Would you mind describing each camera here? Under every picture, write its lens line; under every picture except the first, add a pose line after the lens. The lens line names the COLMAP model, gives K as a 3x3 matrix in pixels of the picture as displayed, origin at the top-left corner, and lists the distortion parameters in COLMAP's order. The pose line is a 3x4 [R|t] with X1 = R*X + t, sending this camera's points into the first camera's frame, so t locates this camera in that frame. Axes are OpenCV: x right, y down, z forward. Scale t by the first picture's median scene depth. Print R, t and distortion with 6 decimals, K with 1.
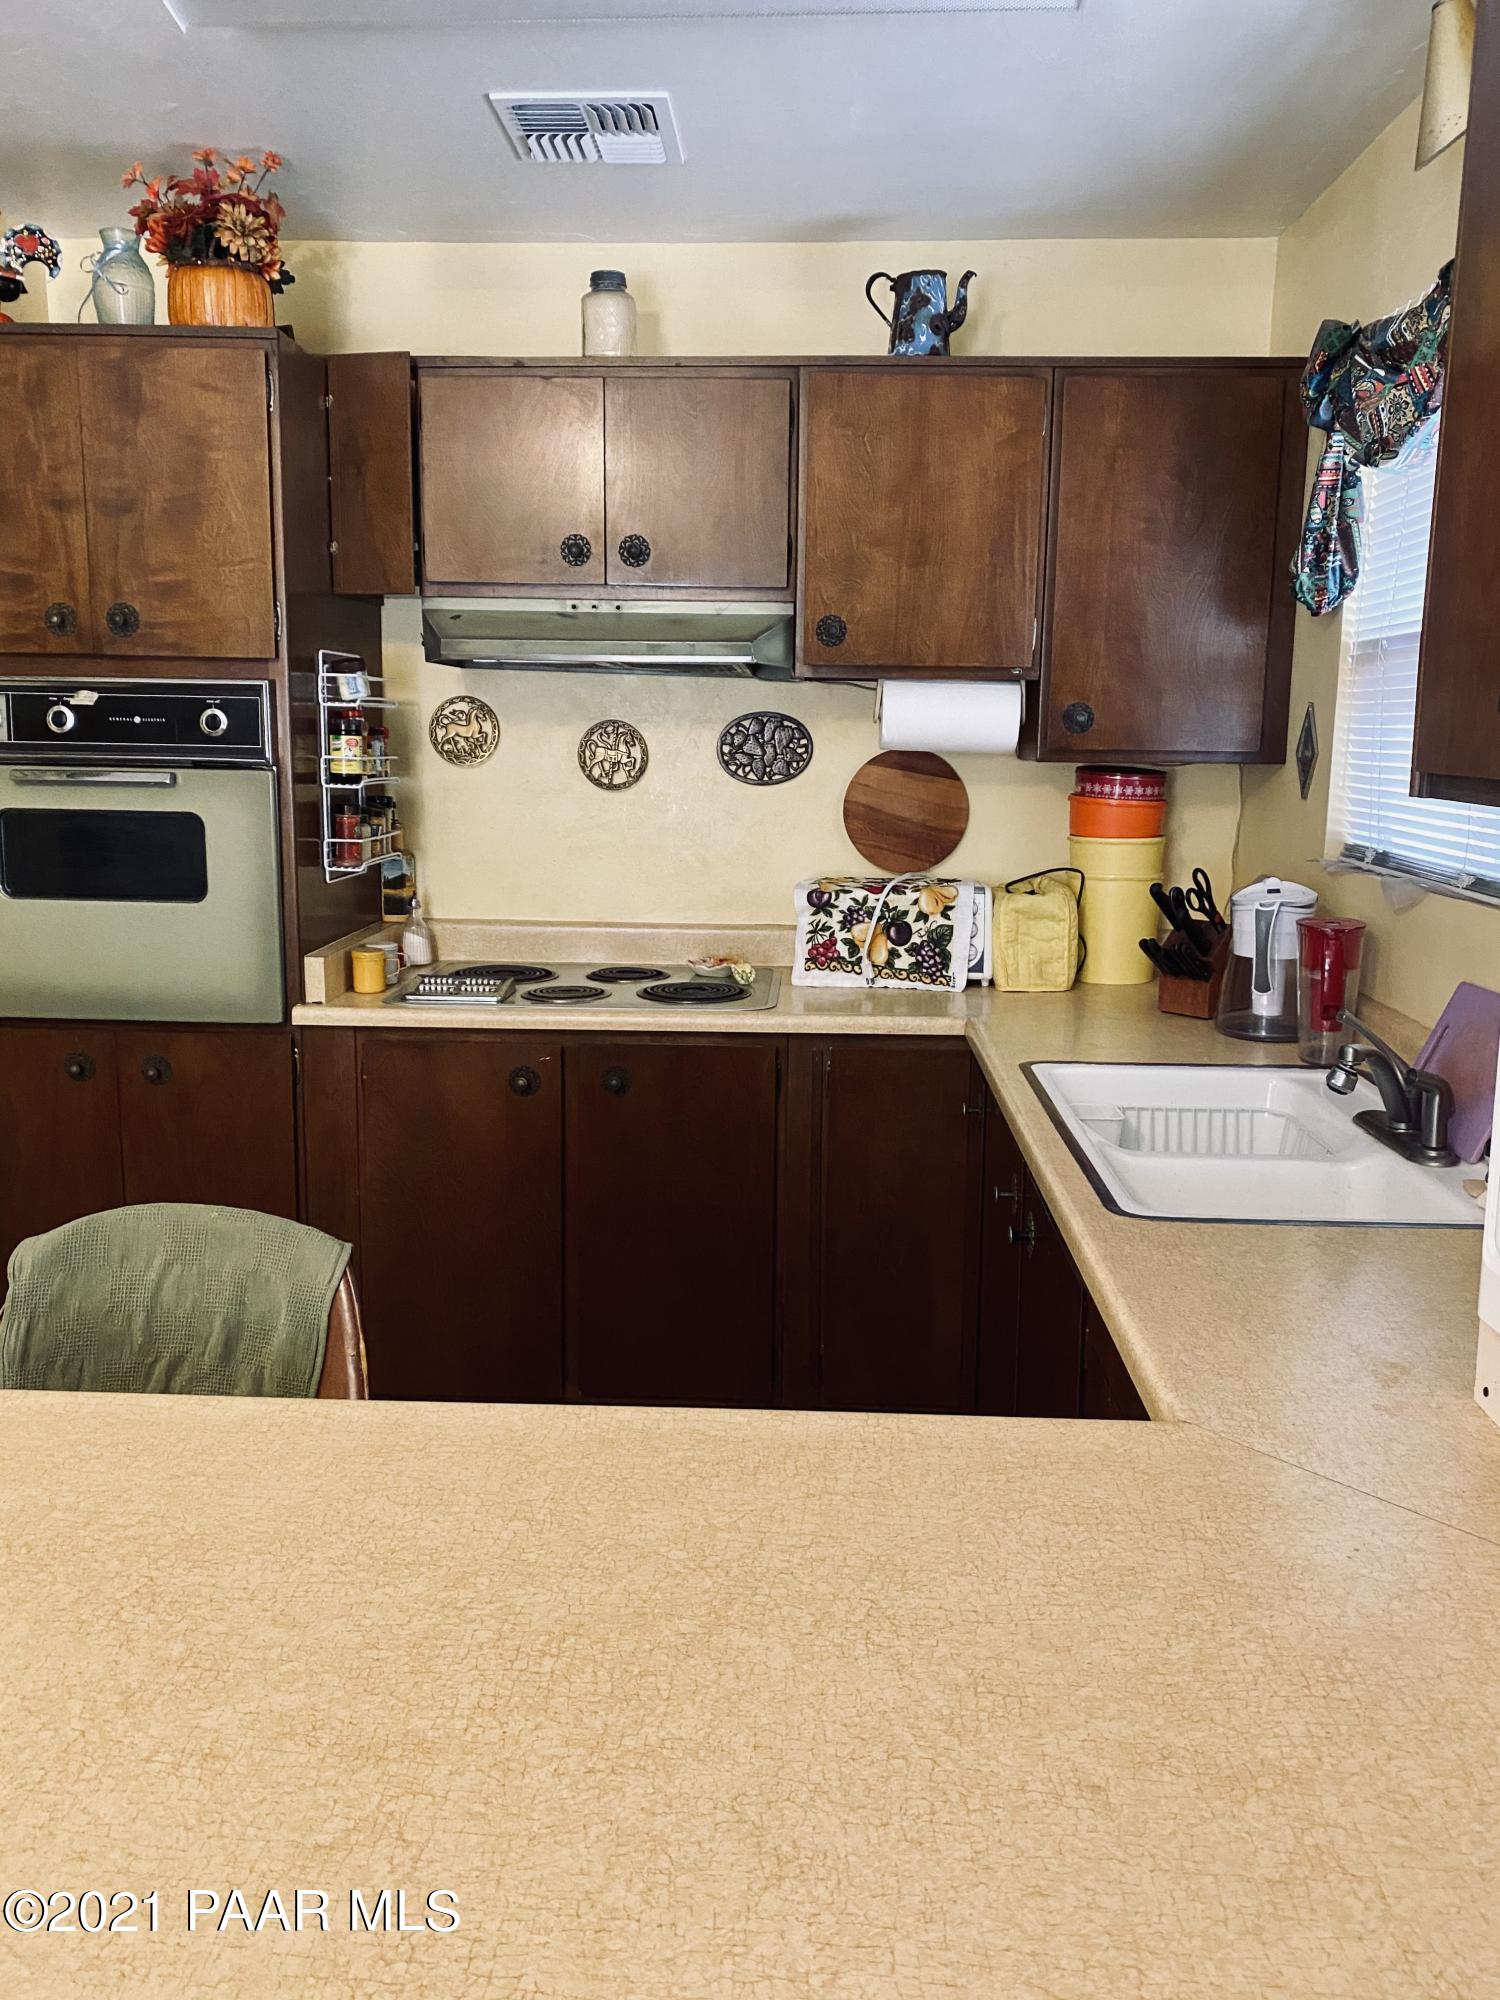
lens RADIAL K [[1531.6, 0, 750.0], [0, 1531.6, 1000.0], [0, 0, 1]] dist [0.068958, -0.141485]
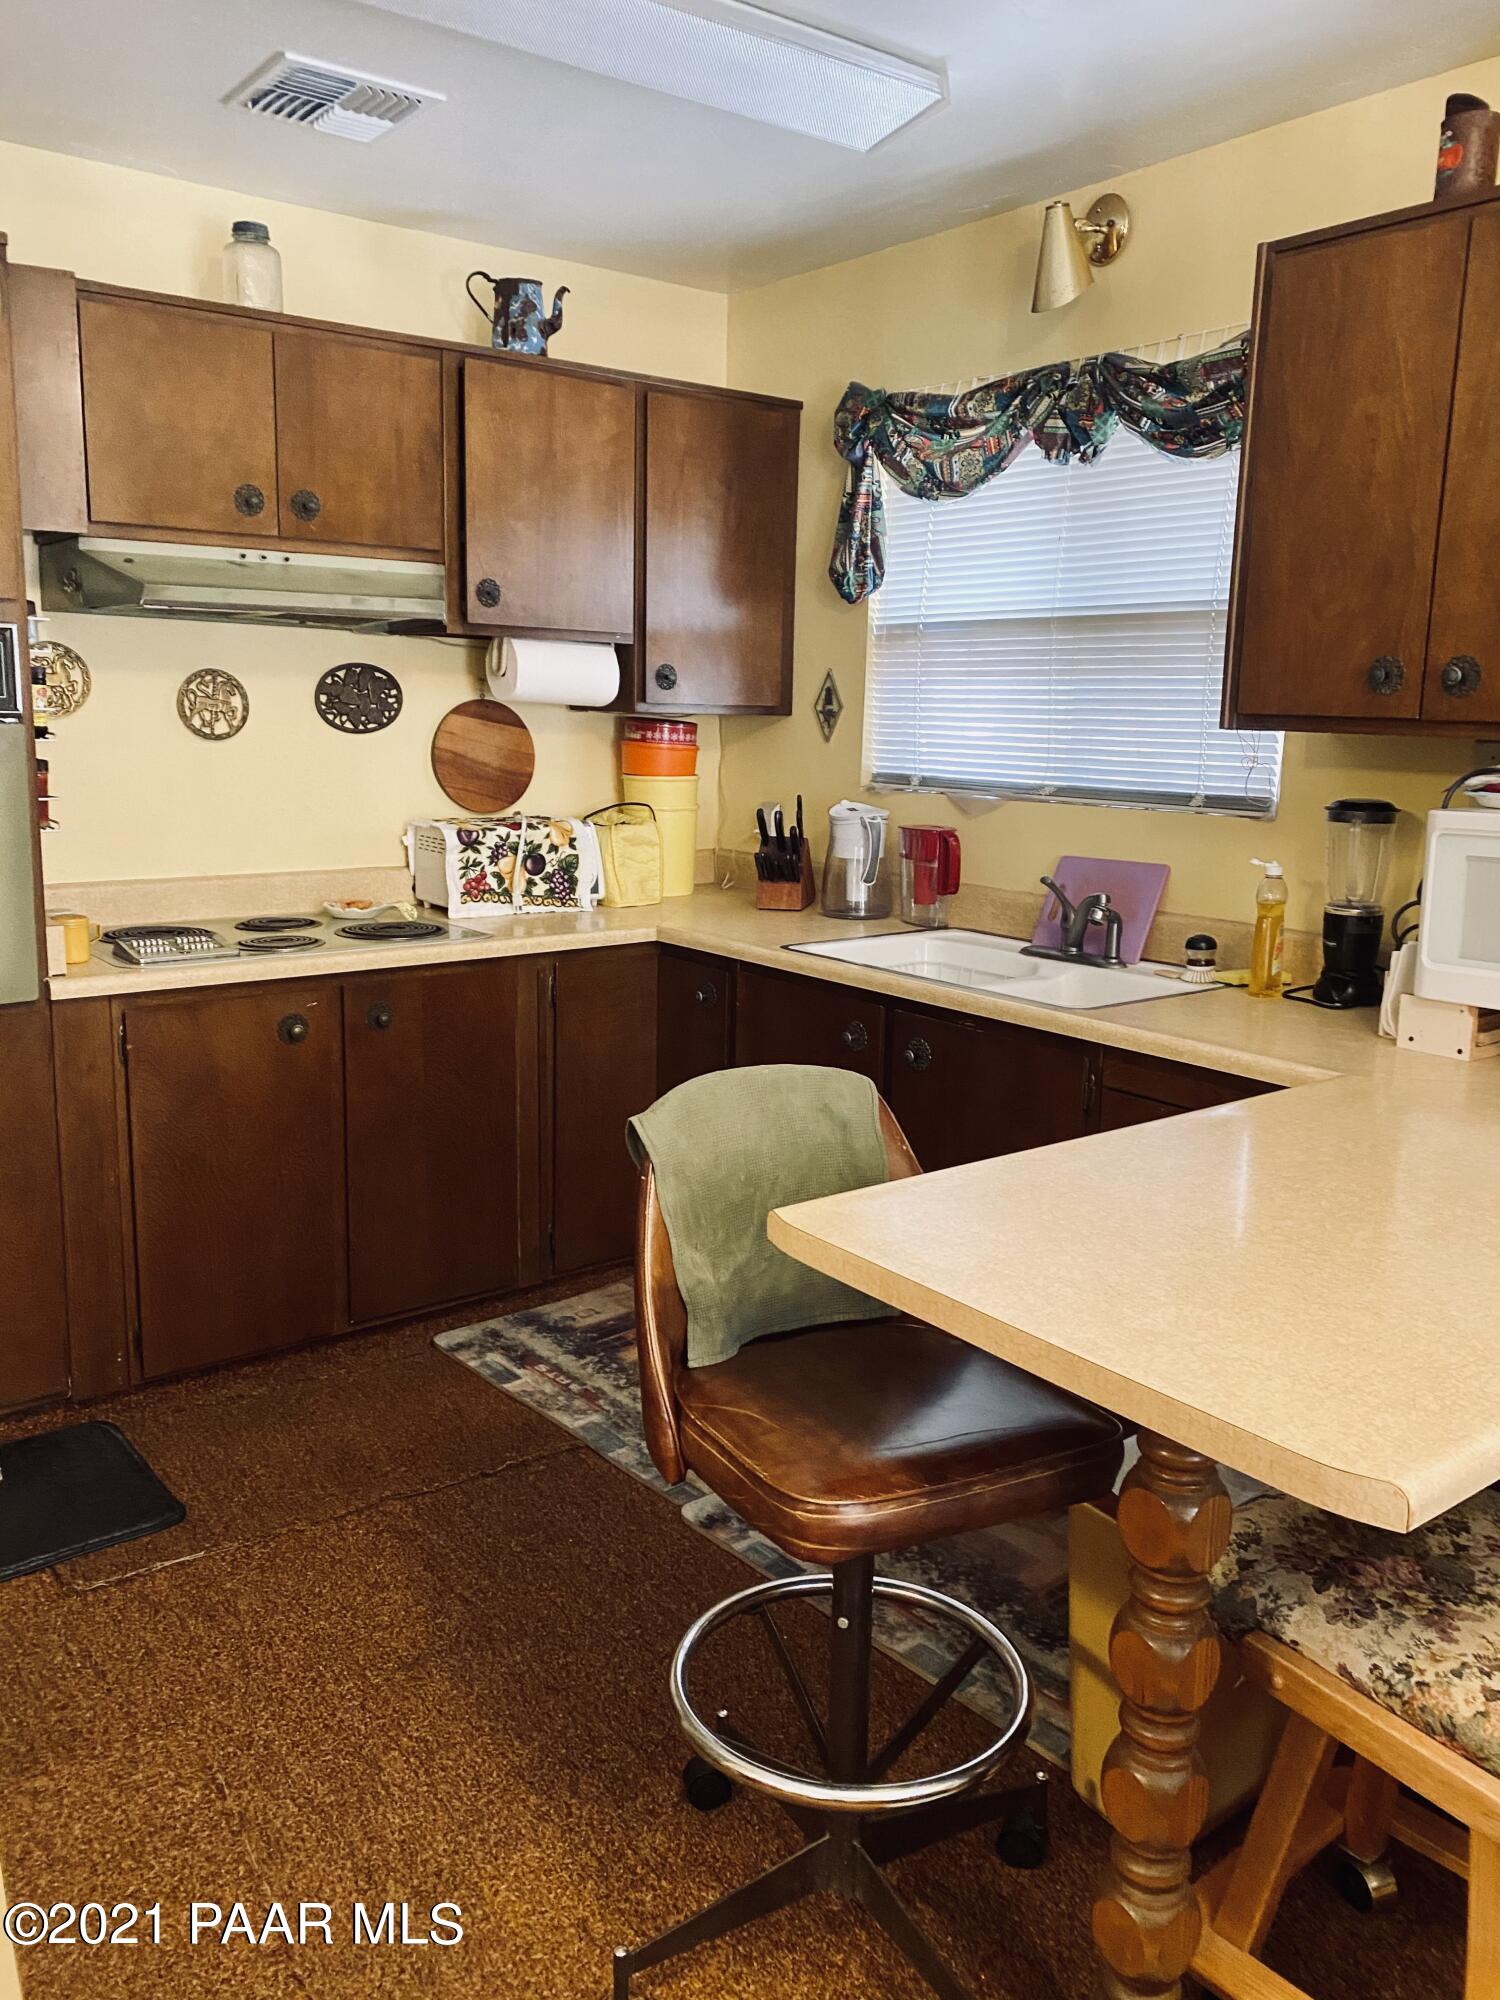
lens RADIAL K [[1531.8, 0, 750.0], [0, 1531.8, 1000.0], [0, 0, 1]] dist [0.002064, -0.013547]
pose [[0.772442, -0.117179, 0.624181, -0.497423], [0.096462, 0.993075, 0.067058, -0.004617], [-0.627717, 0.008411, 0.778396, 0.022718]]
